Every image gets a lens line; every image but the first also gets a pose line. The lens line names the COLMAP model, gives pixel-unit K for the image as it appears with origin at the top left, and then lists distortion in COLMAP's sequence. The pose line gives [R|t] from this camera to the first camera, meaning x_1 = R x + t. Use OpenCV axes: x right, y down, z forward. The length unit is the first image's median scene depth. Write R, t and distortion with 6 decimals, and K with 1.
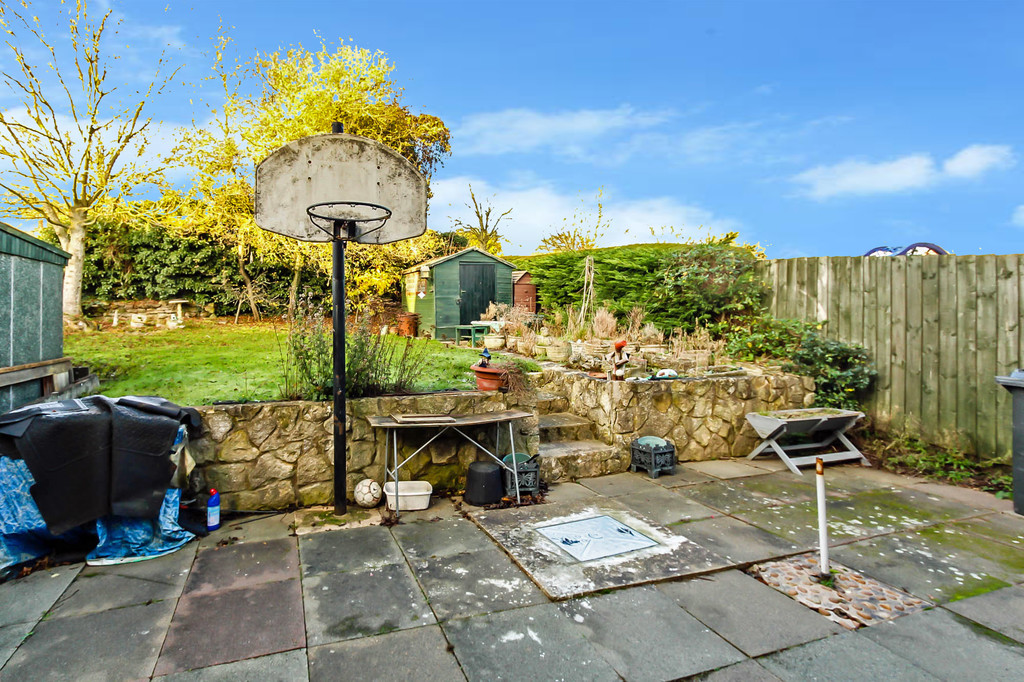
lens RADIAL K [[565.9, 0, 511.6], [0, 565.9, 308.8], [0, 0, 1]] dist [0.001327, 0.000371]
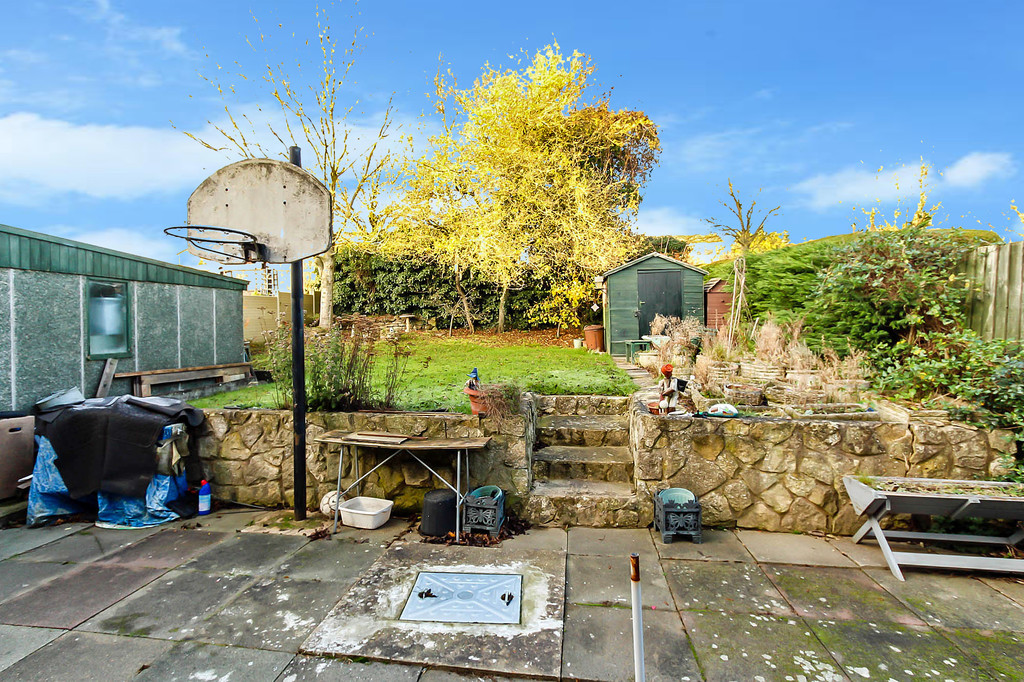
lens RADIAL K [[576.3, 0, 512.0], [0, 576.3, 341.0], [0, 0, 1]] dist [0.003023, 0.000859]
pose [[0.868009, 0.013263, -0.496371, 0.462002], [0.004723, 0.999377, 0.034964, -0.006280], [0.496526, -0.032694, 0.867406, 0.218390]]
